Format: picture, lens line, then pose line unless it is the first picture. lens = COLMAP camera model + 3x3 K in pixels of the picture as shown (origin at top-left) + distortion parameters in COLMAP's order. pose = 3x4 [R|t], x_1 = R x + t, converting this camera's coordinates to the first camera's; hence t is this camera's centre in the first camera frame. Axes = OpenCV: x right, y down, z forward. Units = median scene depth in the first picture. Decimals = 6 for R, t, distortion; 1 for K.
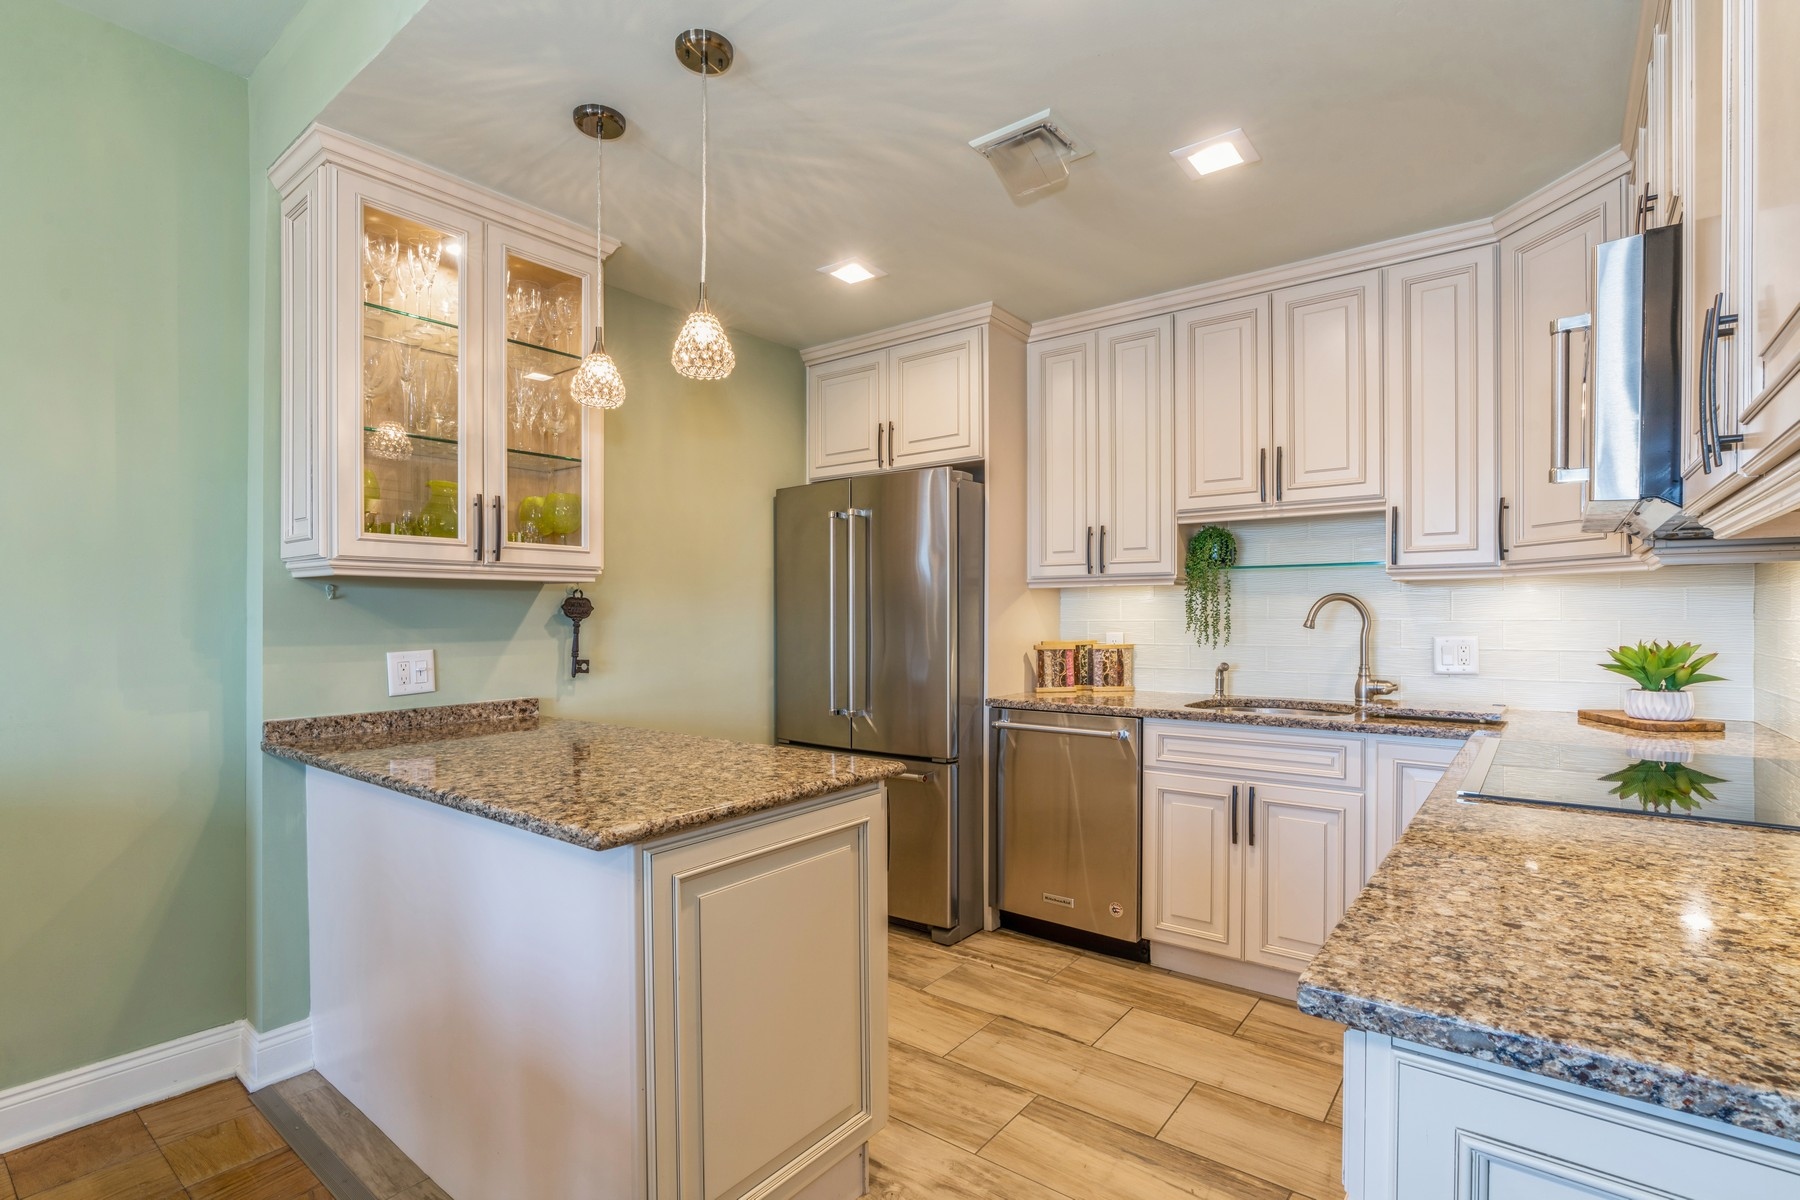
lens RADIAL K [[857.8, 0, 898.0], [0, 857.8, 614.0], [0, 0, 1]] dist [-0.020434, 0.005217]
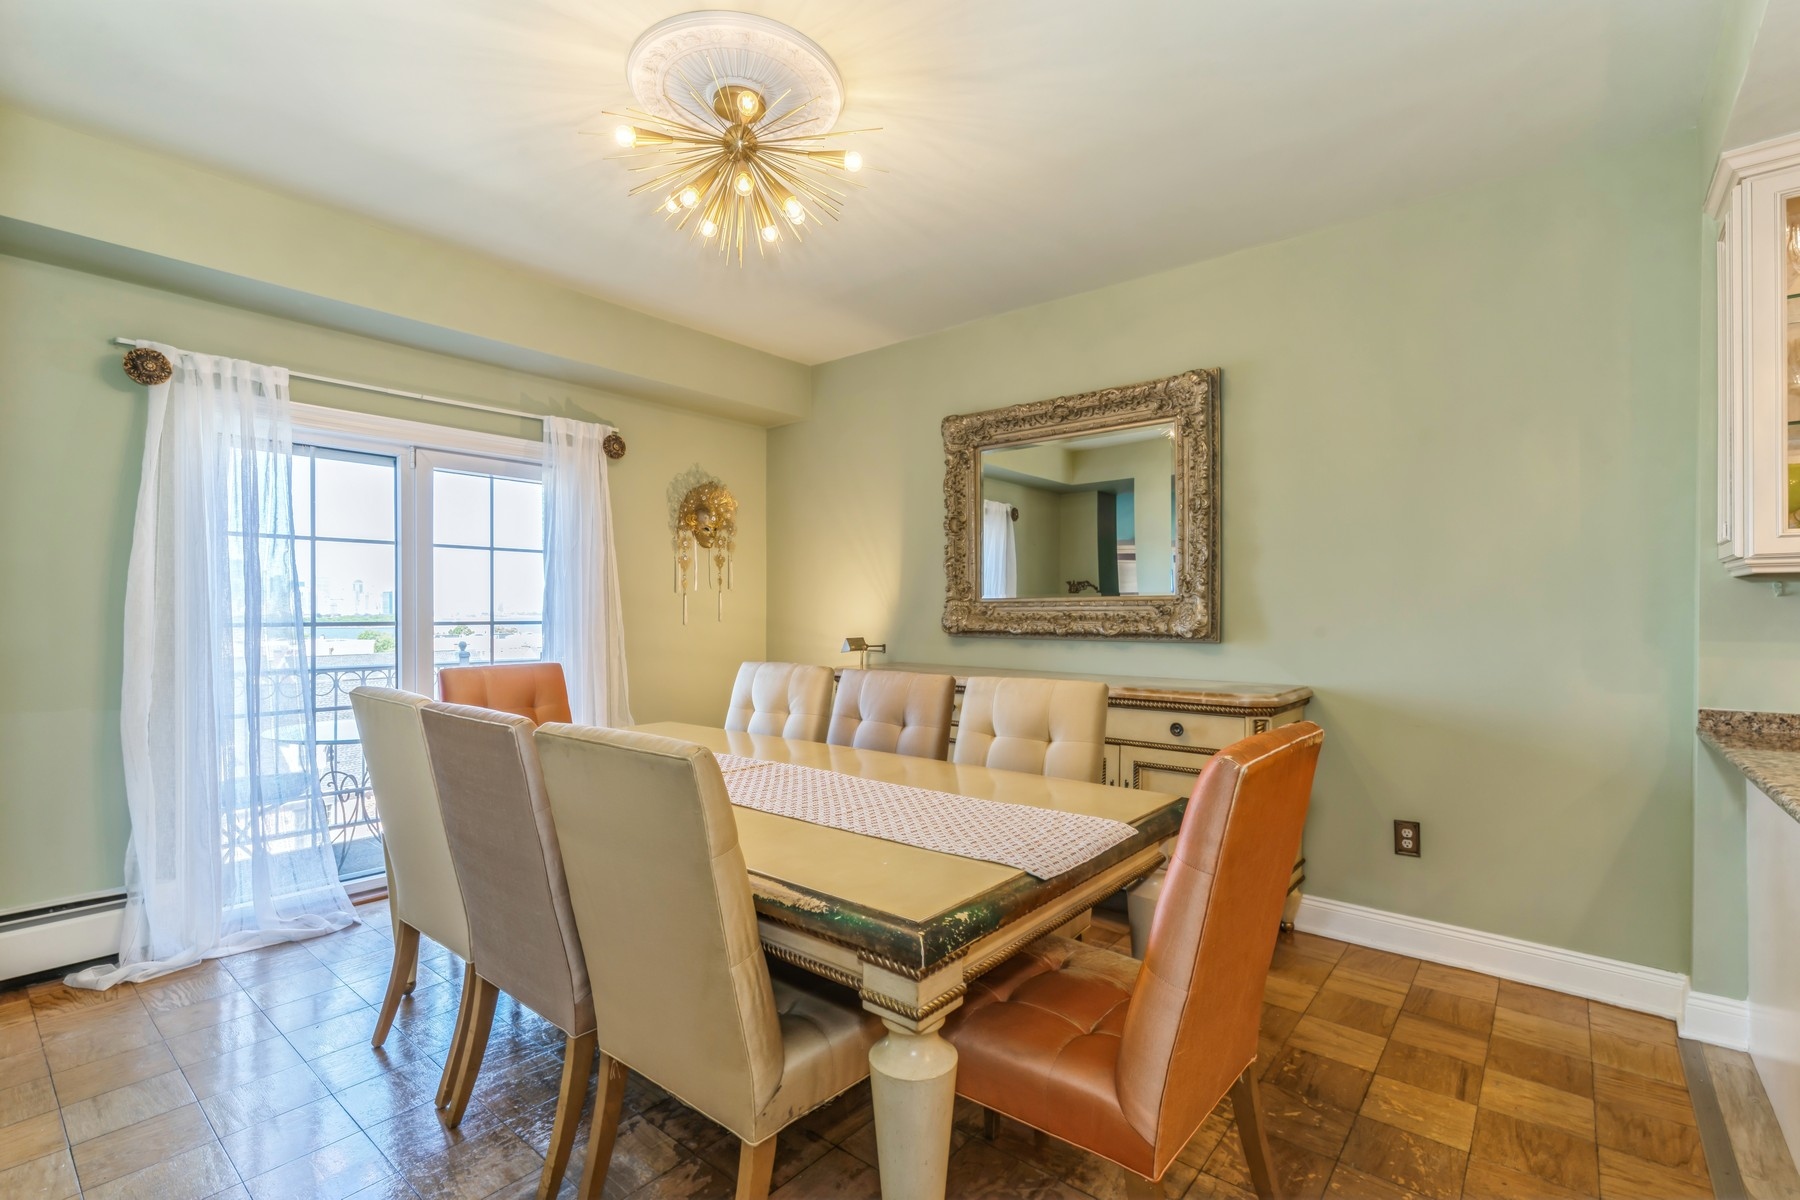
lens RADIAL K [[820.7, 0, 897.4], [0, 820.7, 608.5], [0, 0, 1]] dist [-0.000746, -0.000110]
pose [[-0.023788, 0.000860, -0.999717, 0.283899], [-0.005664, 0.999983, 0.000995, 0.001362], [0.999701, 0.005686, -0.023782, -0.013205]]
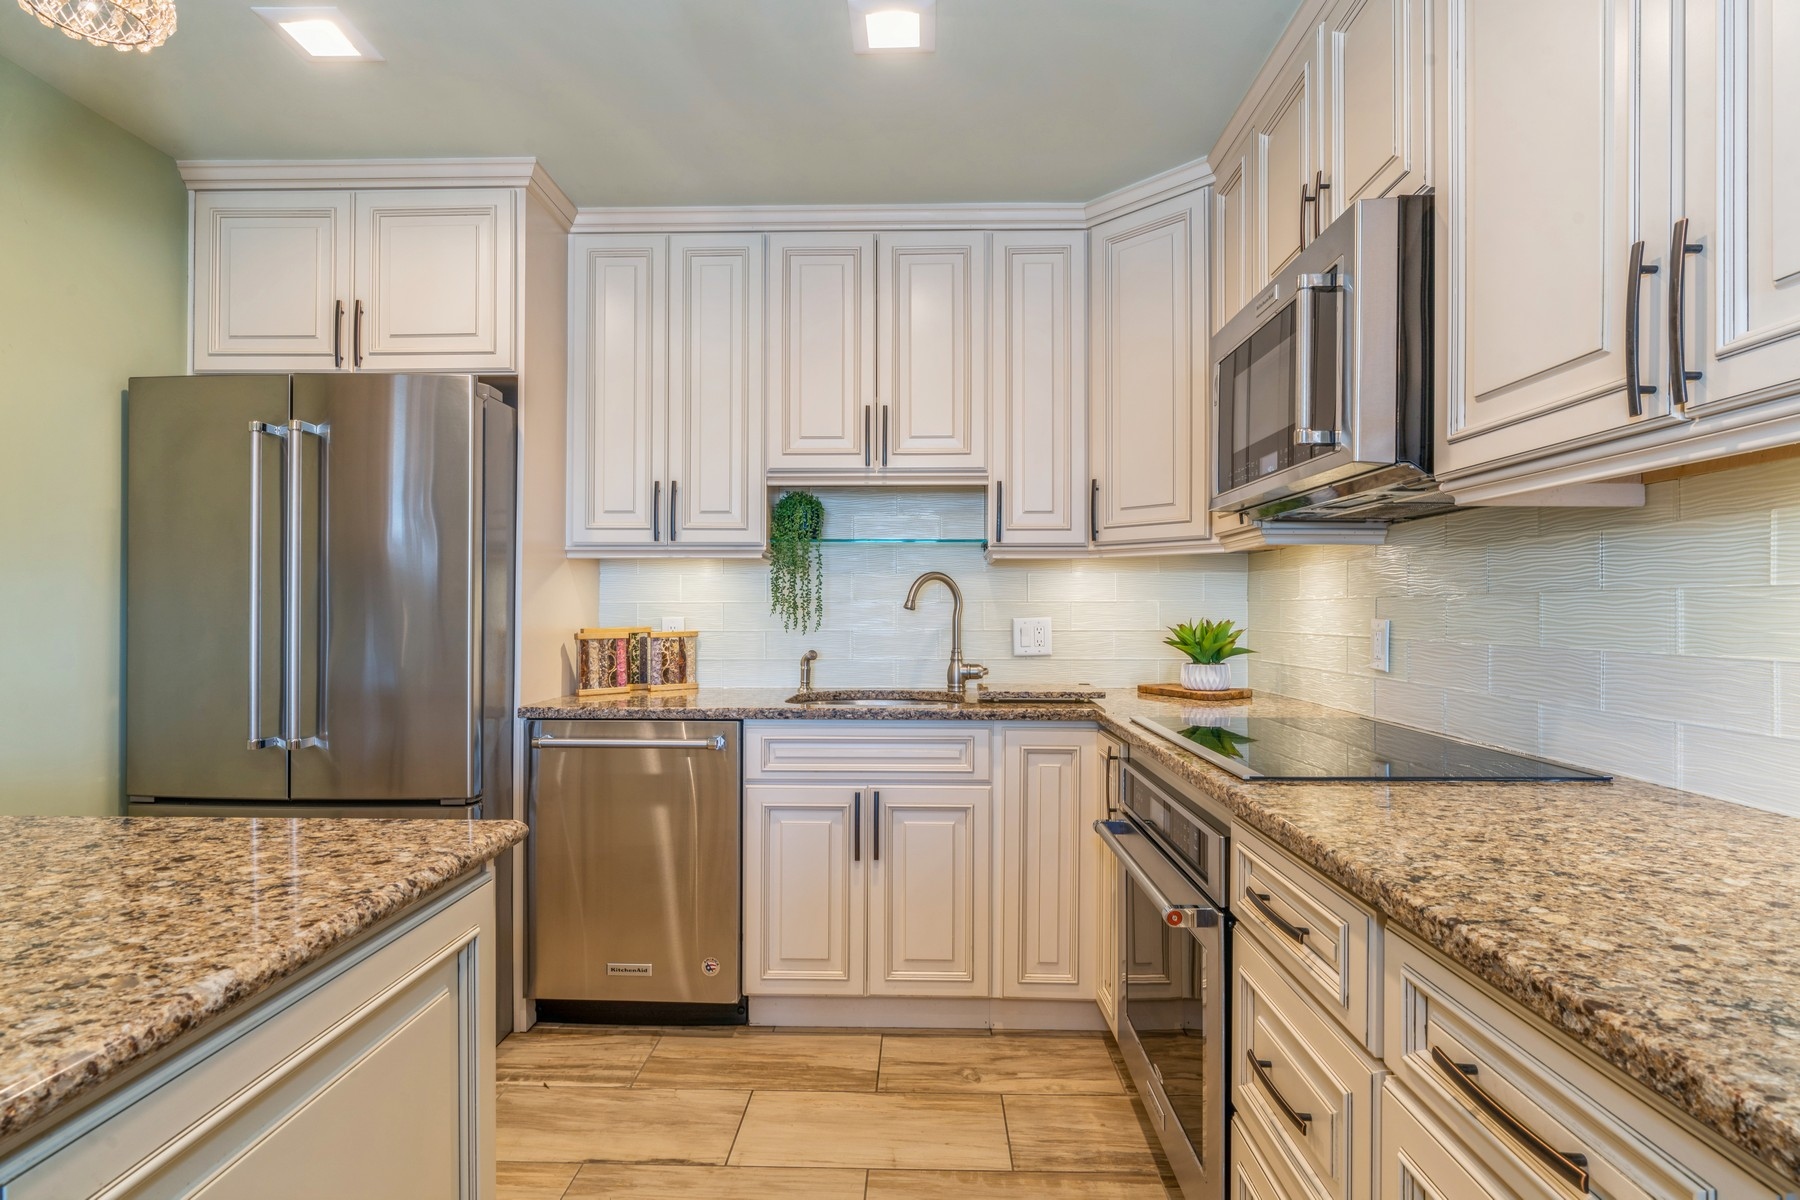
lens RADIAL K [[908.2, 0, 900.3], [0, 908.2, 603.5], [0, 0, 1]] dist [-0.013868, 0.004173]
pose [[0.806087, 0.008700, 0.591733, -0.105710], [-0.004438, 0.999953, -0.008656, 0.019905], [-0.591780, 0.004351, 0.806088, 0.238304]]
